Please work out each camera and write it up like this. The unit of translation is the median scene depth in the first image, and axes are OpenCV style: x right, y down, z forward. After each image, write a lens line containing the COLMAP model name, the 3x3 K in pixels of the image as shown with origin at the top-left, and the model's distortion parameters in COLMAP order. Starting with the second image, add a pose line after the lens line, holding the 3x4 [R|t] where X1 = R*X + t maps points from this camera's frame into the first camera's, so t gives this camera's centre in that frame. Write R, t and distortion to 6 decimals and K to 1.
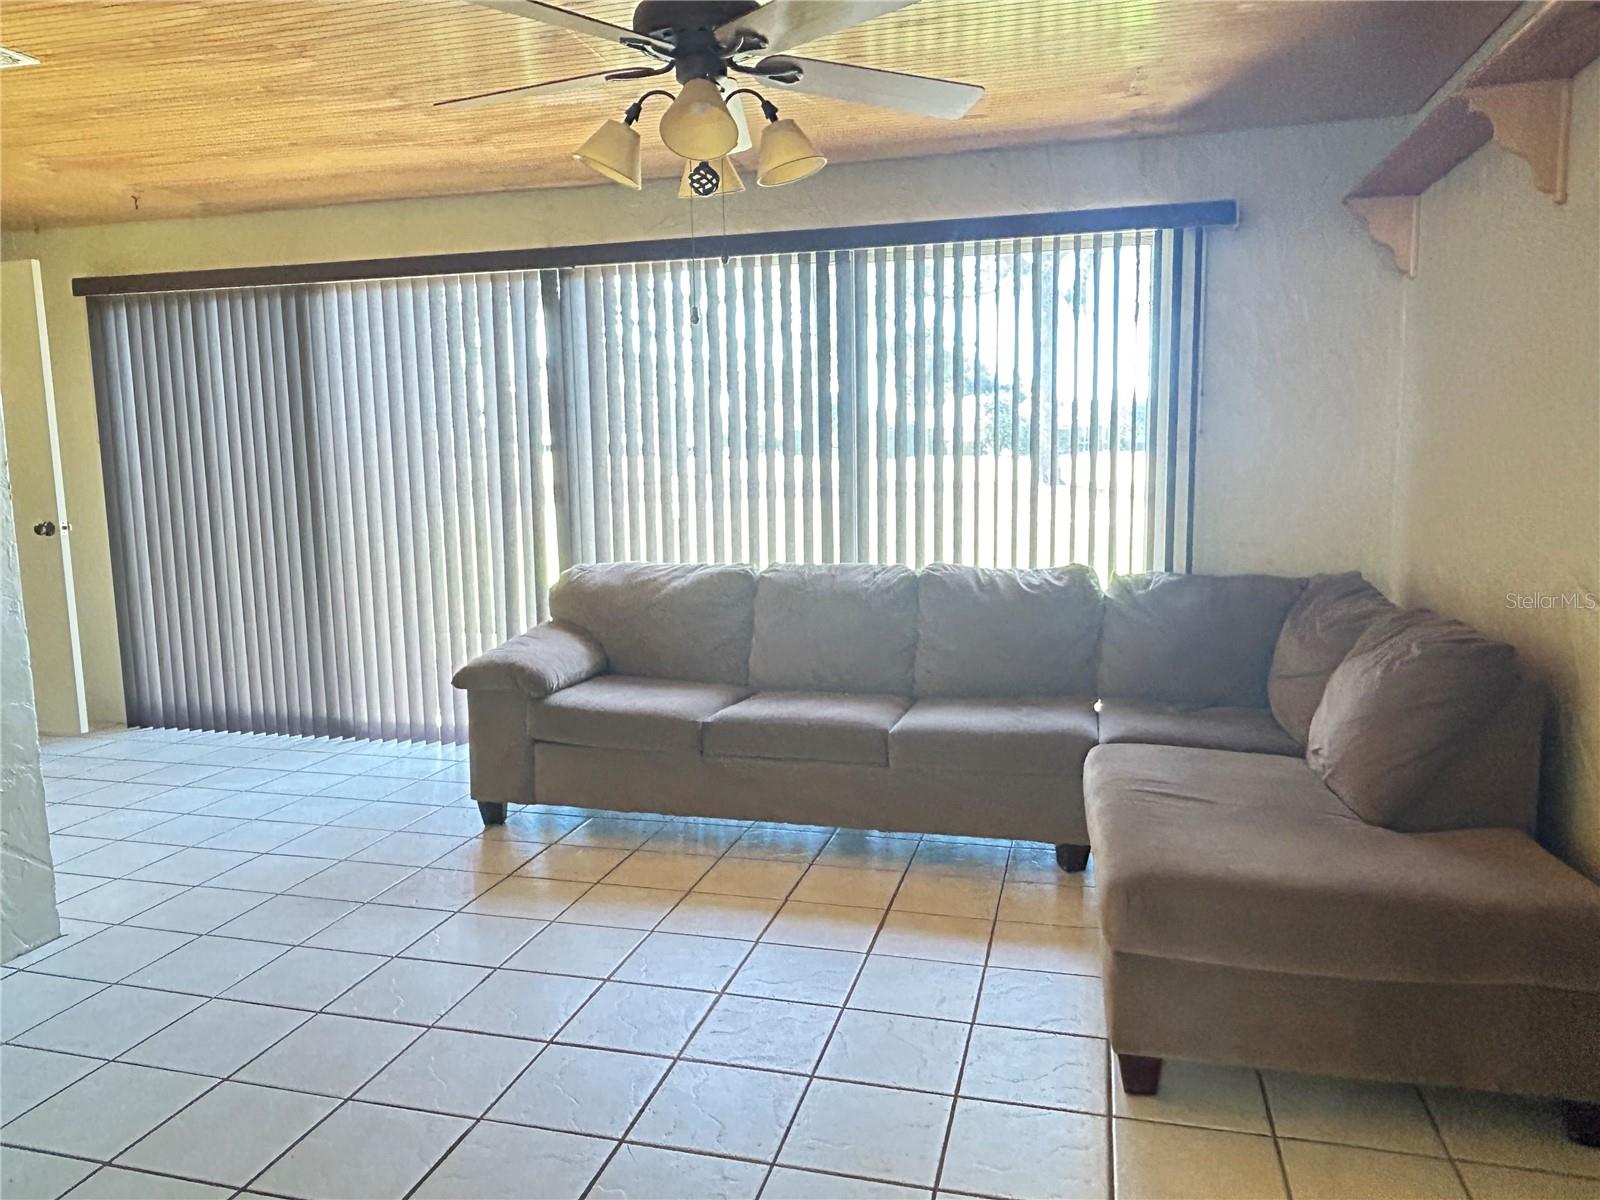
lens RADIAL K [[1138.0, 0, 787.9], [0, 1138.0, 599.0], [0, 0, 1]] dist [0.001598, -0.012060]
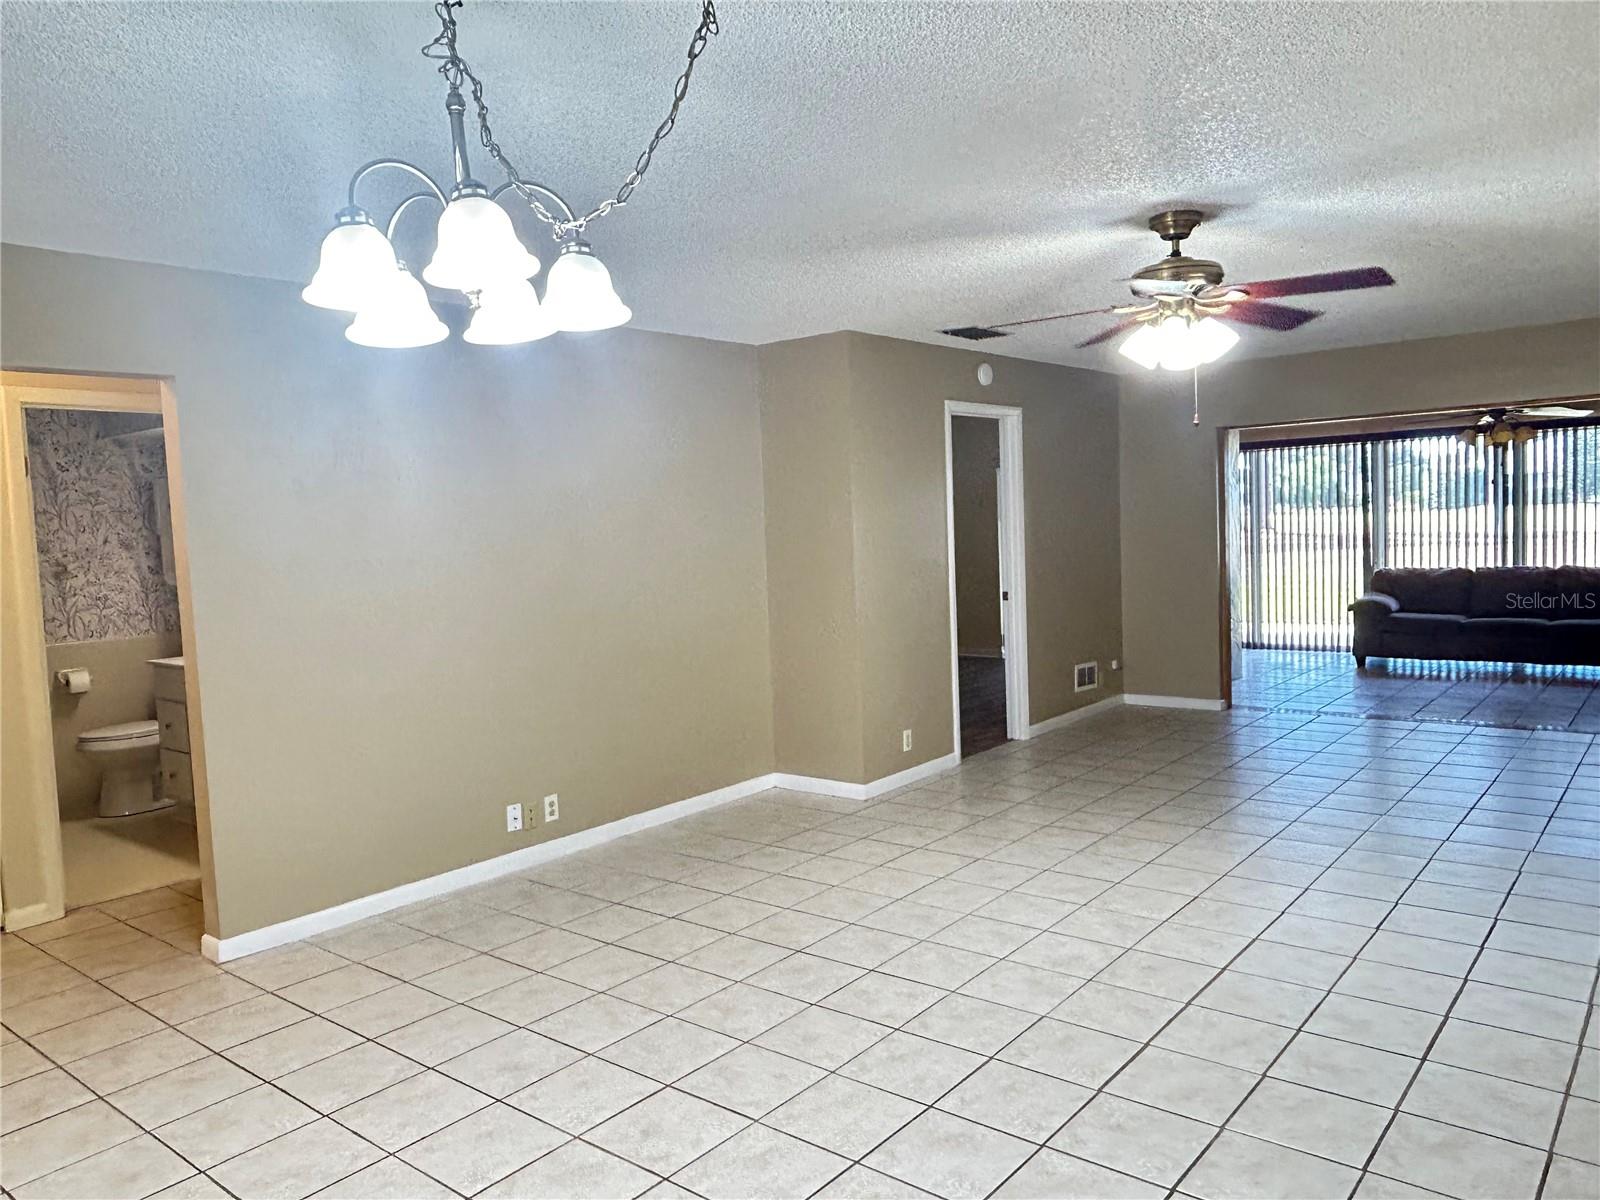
lens RADIAL K [[1138.0, 0, 787.9], [0, 1138.0, 599.0], [0, 0, 1]] dist [0.001598, -0.012060]
pose [[0.903749, -0.003540, -0.428047, -0.285084], [-0.030928, 0.996812, -0.073543, 0.243431], [0.426943, 0.079703, 0.900759, -1.610472]]
